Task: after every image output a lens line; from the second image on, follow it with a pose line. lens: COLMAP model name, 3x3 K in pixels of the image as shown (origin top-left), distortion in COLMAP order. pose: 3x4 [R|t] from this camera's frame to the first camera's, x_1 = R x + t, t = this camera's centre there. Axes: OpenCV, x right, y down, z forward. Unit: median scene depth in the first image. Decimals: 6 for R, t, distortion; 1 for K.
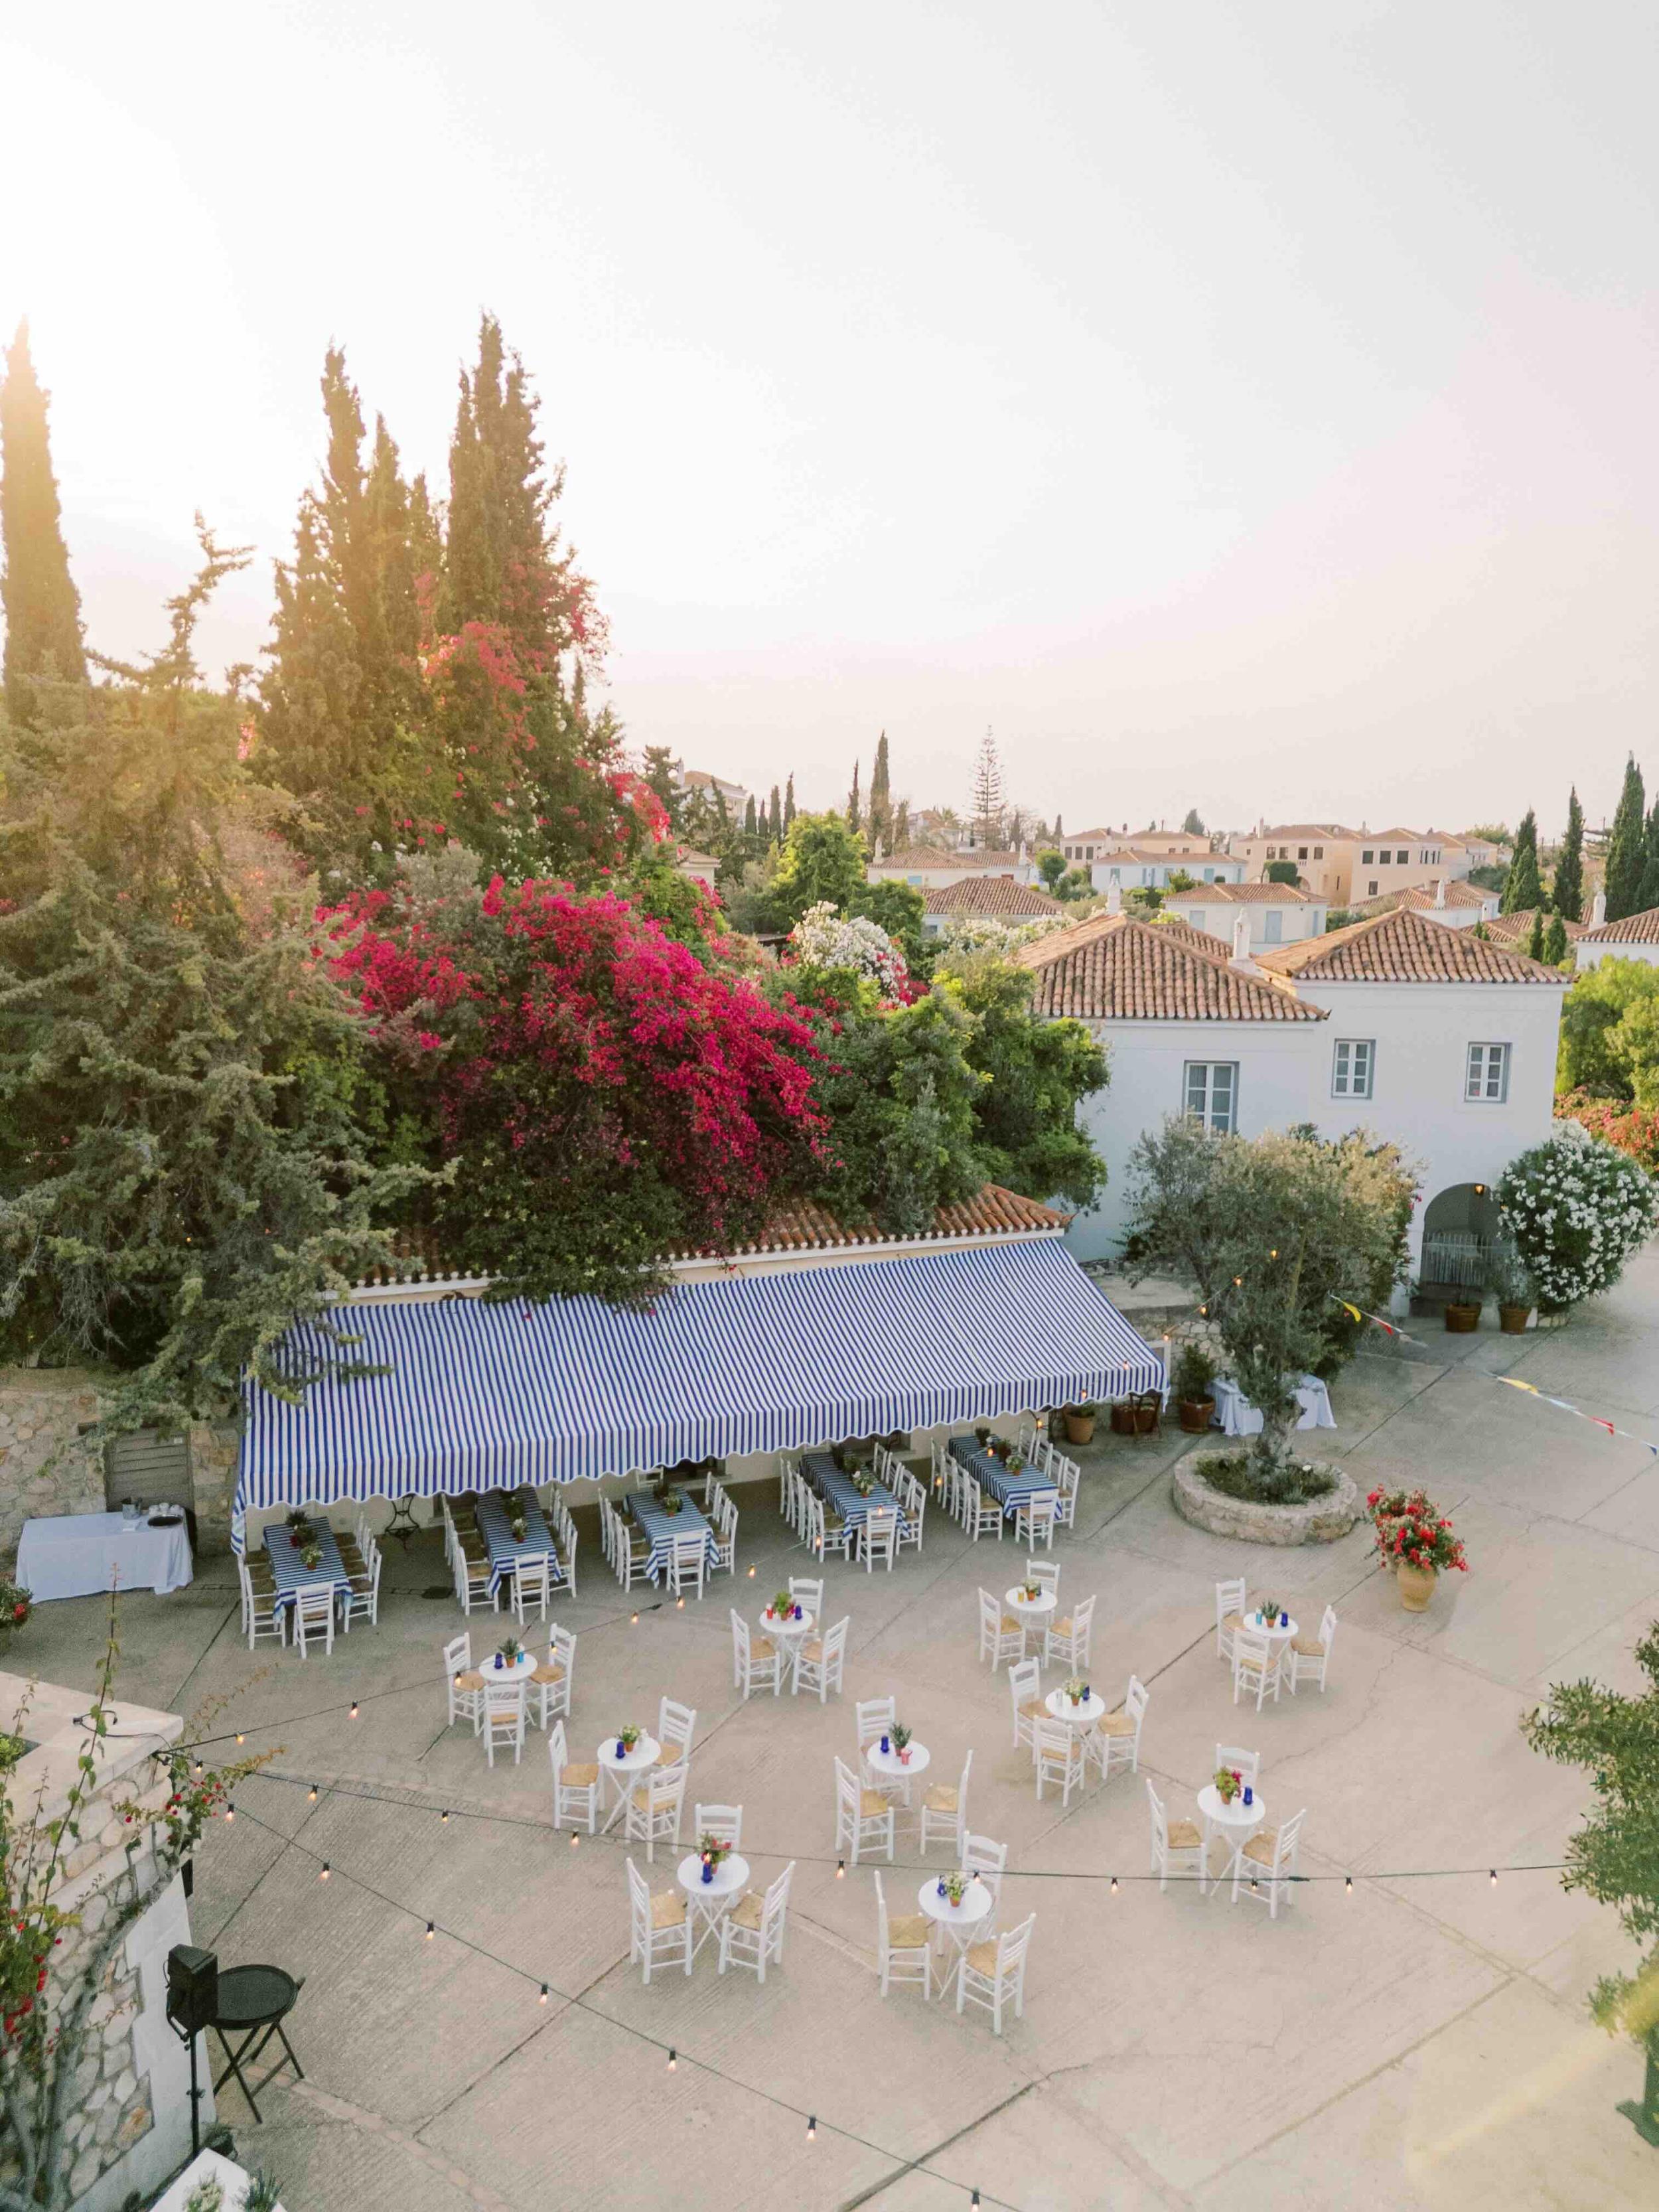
lens RADIAL K [[1514.2, 0, 838.3], [0, 1514.2, 1099.4], [0, 0, 1]] dist [0.049849, -0.021376]
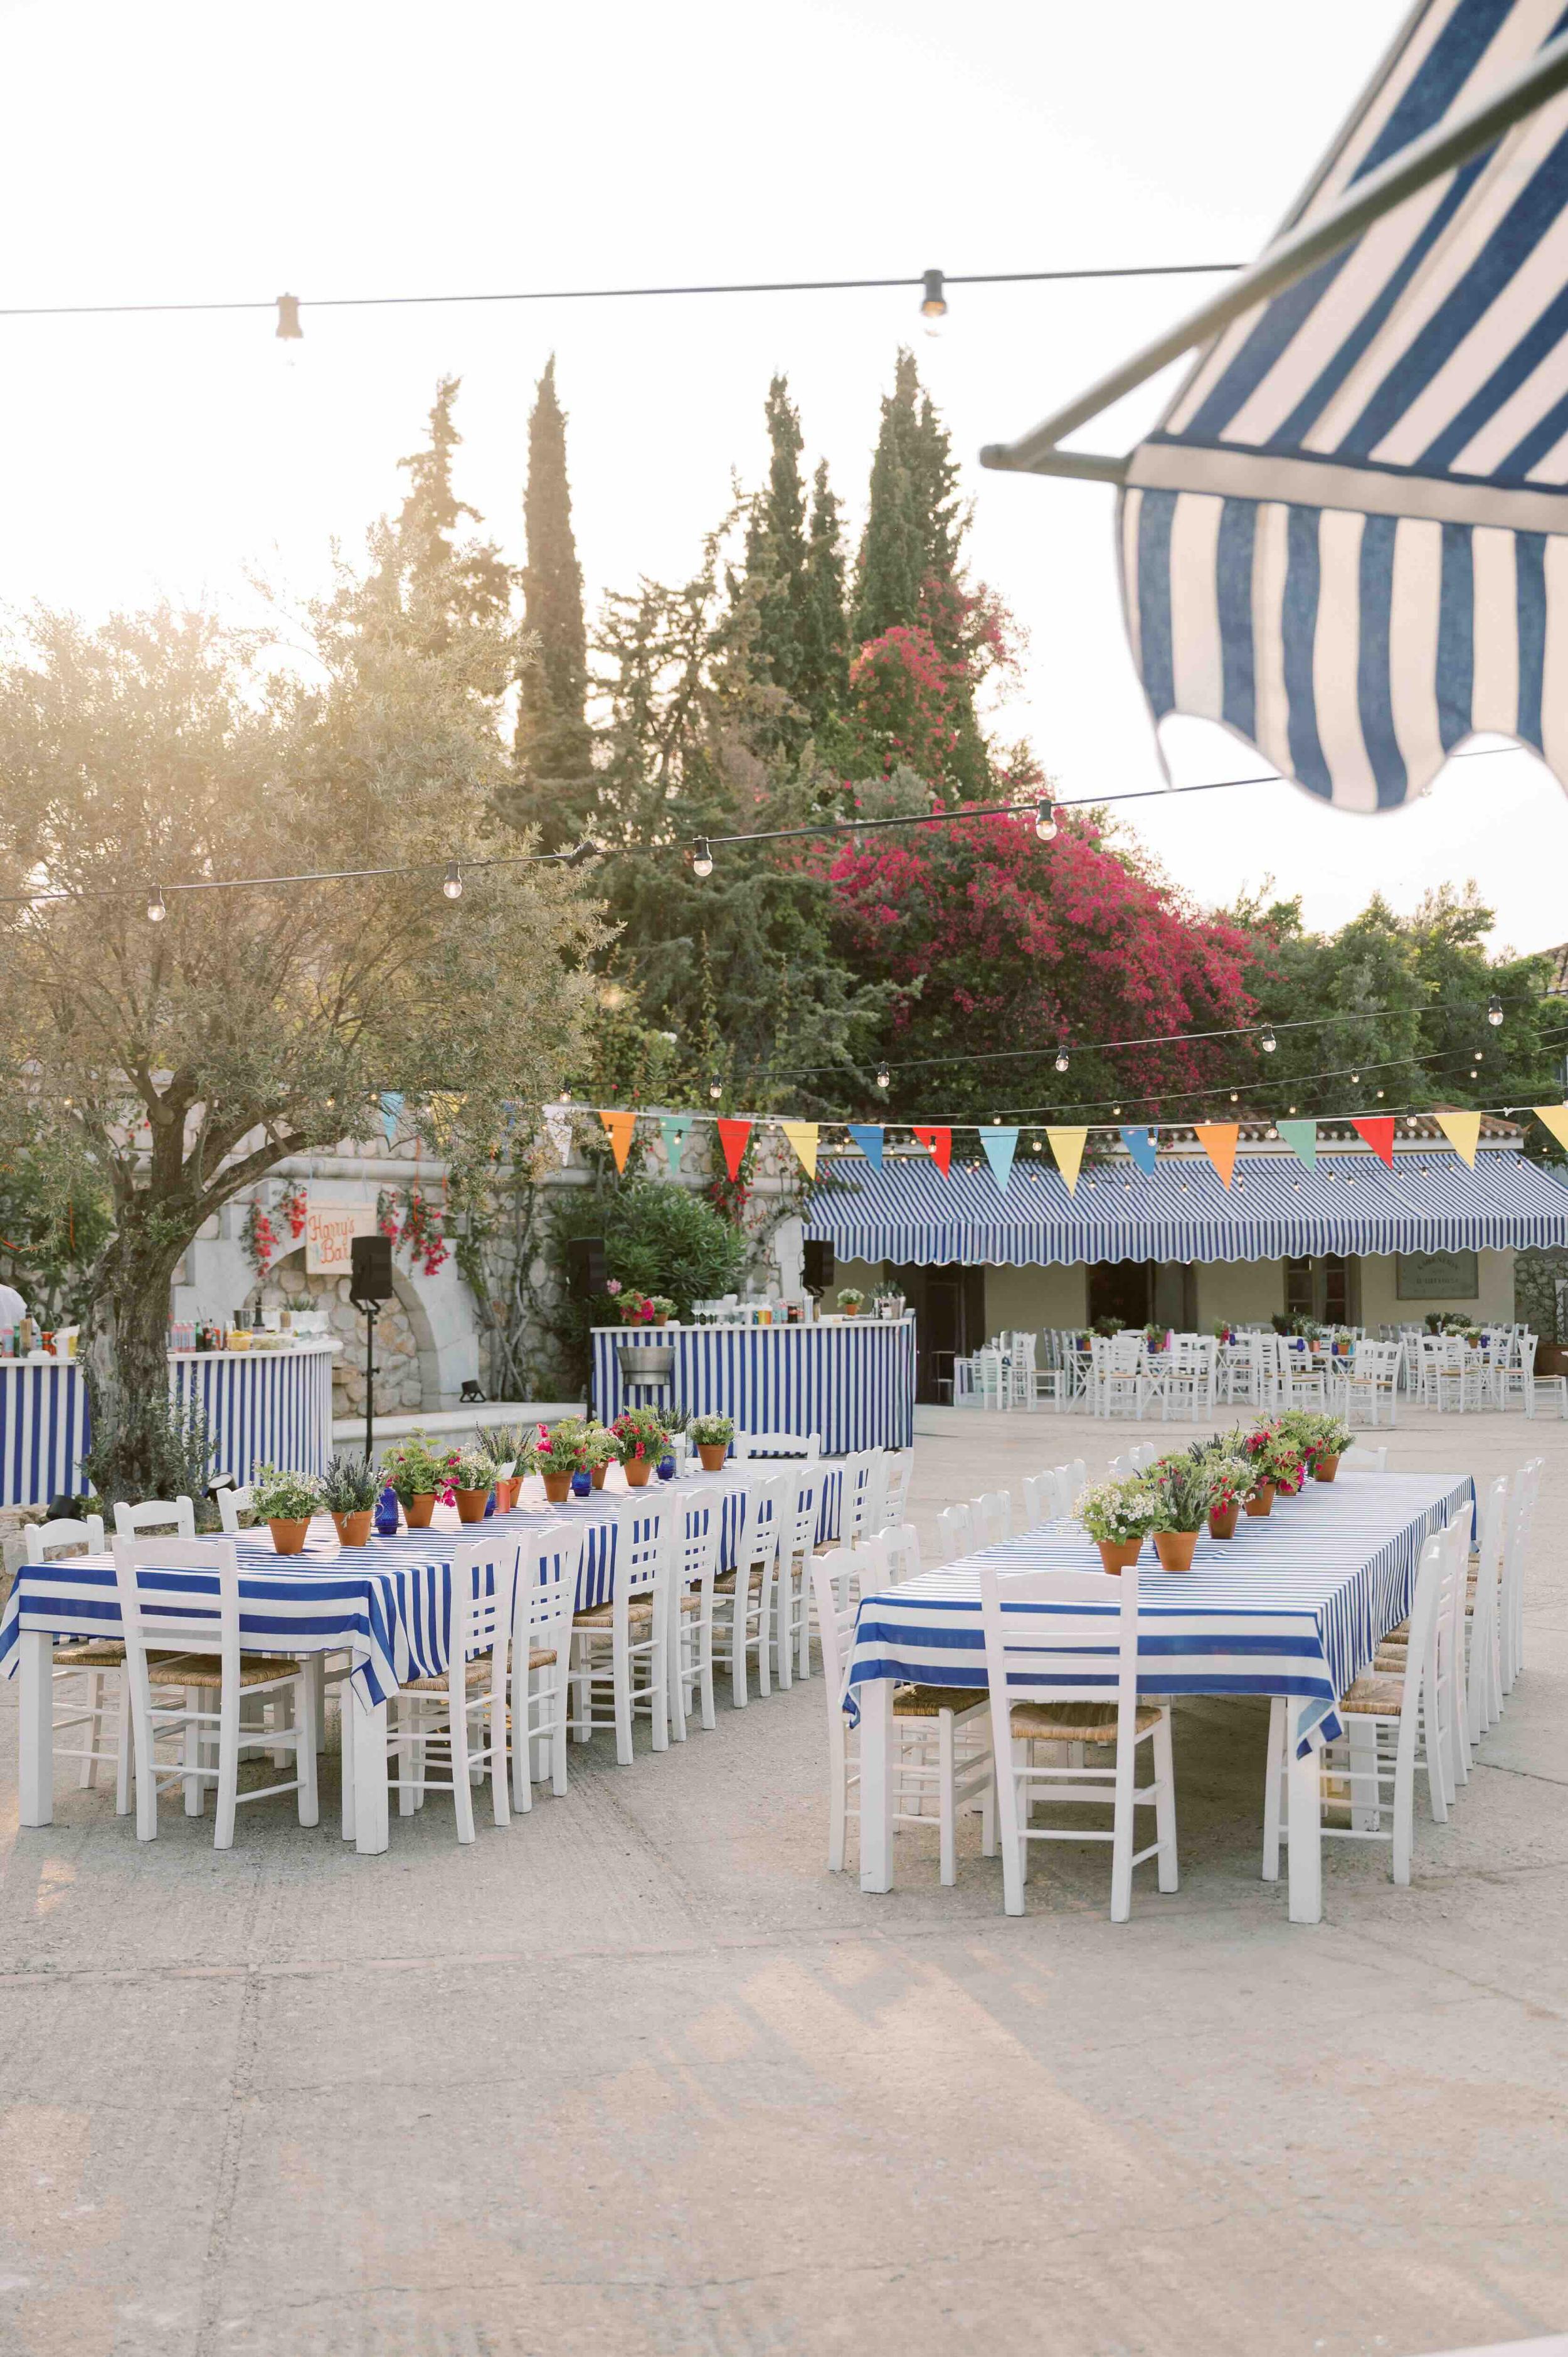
lens RADIAL K [[2614.3, 0, 764.3], [0, 2614.3, 1207.4], [0, 0, 1]] dist [-0.012039, 0.000000]
pose [[0.973747, -0.029485, -0.225716, 0.056793], [-0.011959, 0.983580, -0.180076, 0.444913], [0.227319, 0.178048, 0.957405, -0.693150]]
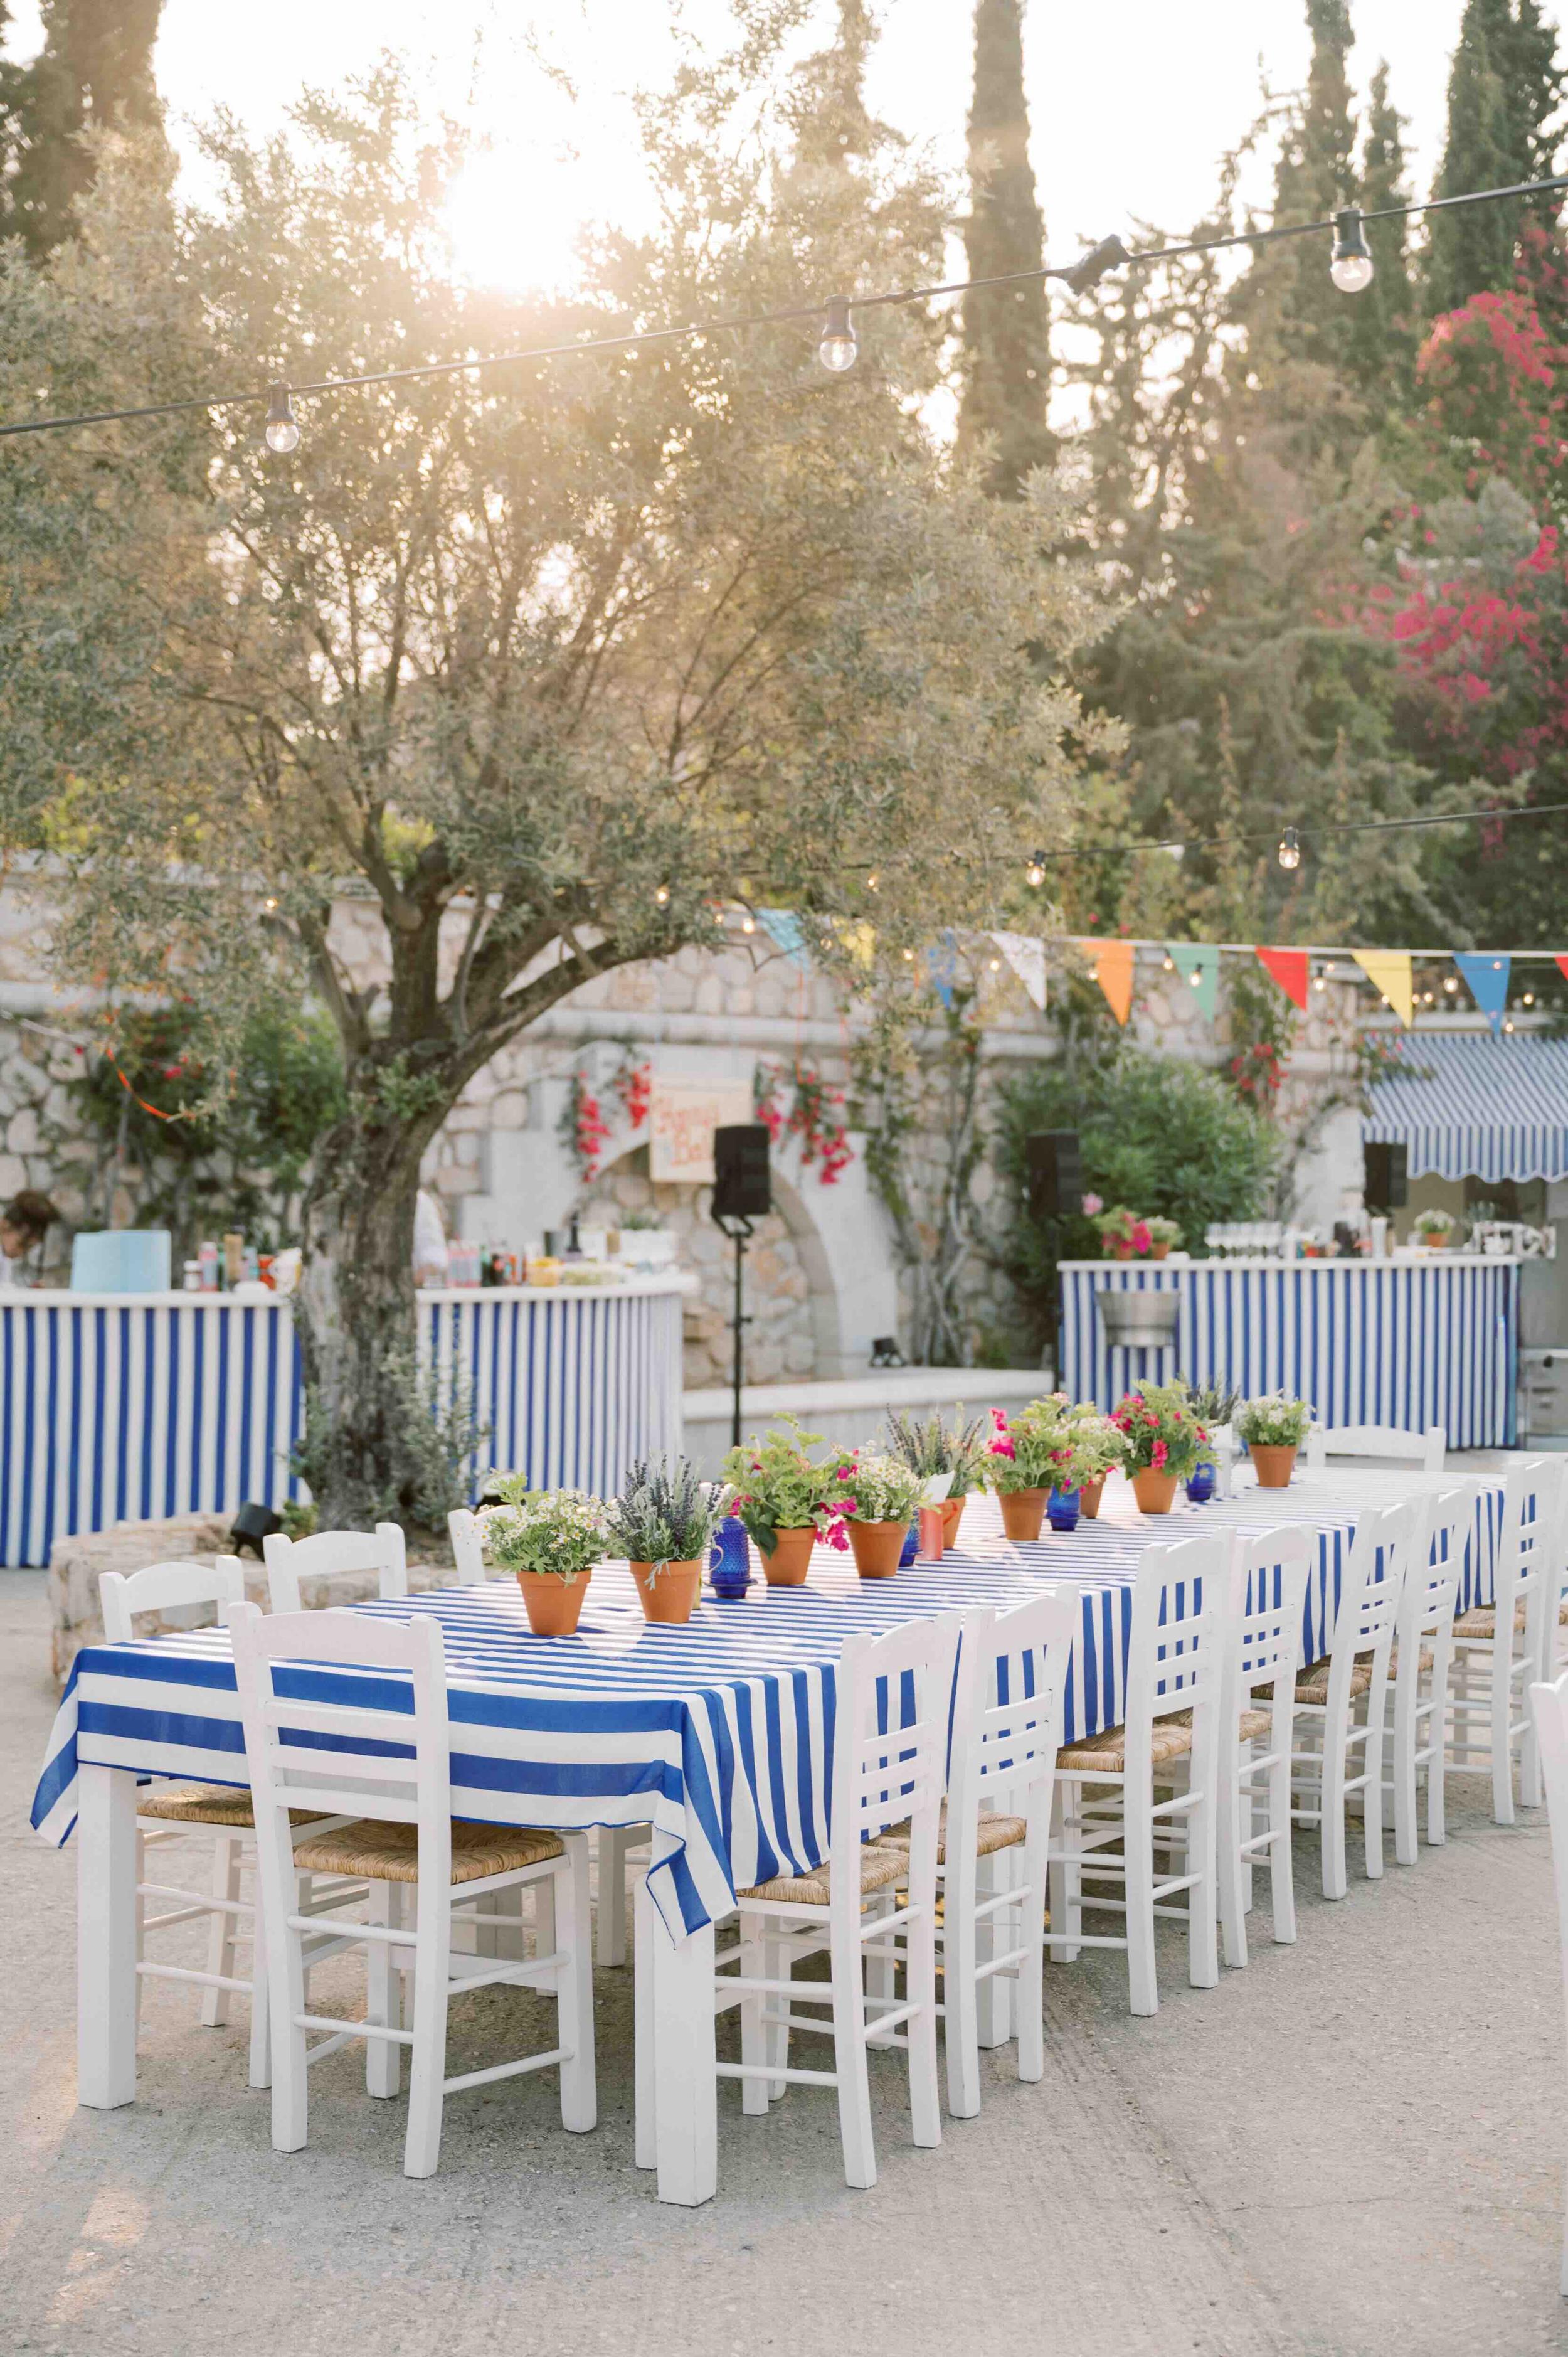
lens RADIAL K [[3380.2, 0, 779.4], [0, 3380.2, 1196.9], [0, 0, 1]] dist [0.002479, 0.000000]
pose [[0.931125, -0.016977, -0.364305, 0.022410], [-0.041802, 0.987364, -0.152853, 0.433451], [0.362297, 0.157554, 0.918650, -0.593362]]
